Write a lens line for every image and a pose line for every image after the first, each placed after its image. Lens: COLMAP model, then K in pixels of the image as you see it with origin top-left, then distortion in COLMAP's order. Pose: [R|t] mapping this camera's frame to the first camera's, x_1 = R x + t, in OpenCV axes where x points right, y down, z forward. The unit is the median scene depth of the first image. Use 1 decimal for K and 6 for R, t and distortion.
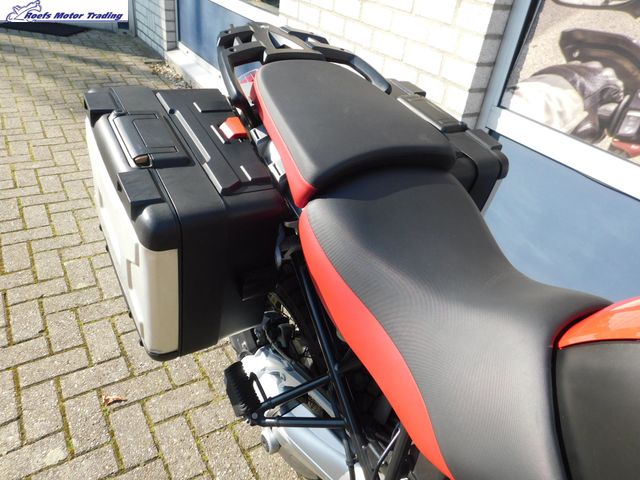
lens RADIAL K [[472.1, 0, 319.9], [0, 472.1, 237.2], [0, 0, 1]] dist [-0.015081, 0.018367]
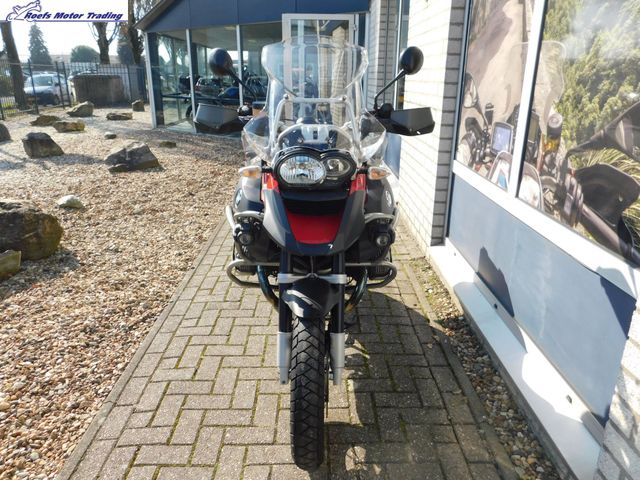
lens RADIAL K [[472.1, 0, 319.3], [0, 472.1, 240.0], [0, 0, 1]] dist [-0.015081, 0.018367]
pose [[0.845511, 0.065633, -0.529908, 1.119579], [-0.204842, 0.956354, -0.208391, 0.645615], [0.493103, 0.284744, 0.822053, -0.886834]]
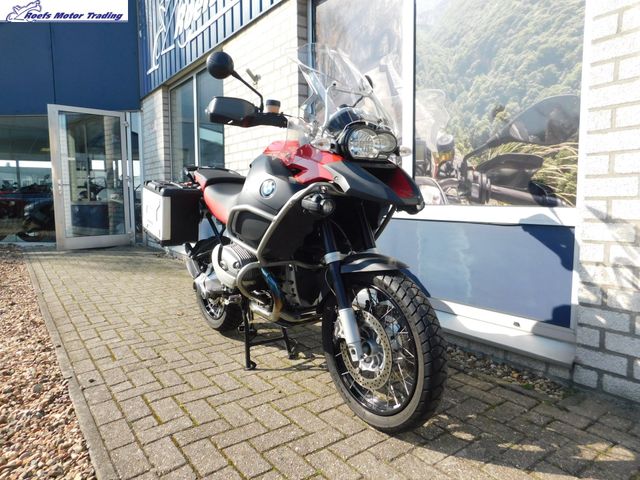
lens RADIAL K [[438.3, 0, 321.9], [0, 438.3, 239.5], [0, 0, 1]] dist [-0.048753, 0.018054]
pose [[0.989388, -0.131902, 0.060936, 0.311099], [0.145214, 0.883484, -0.445386, 0.972035], [0.004911, 0.449508, 0.893263, -0.950588]]
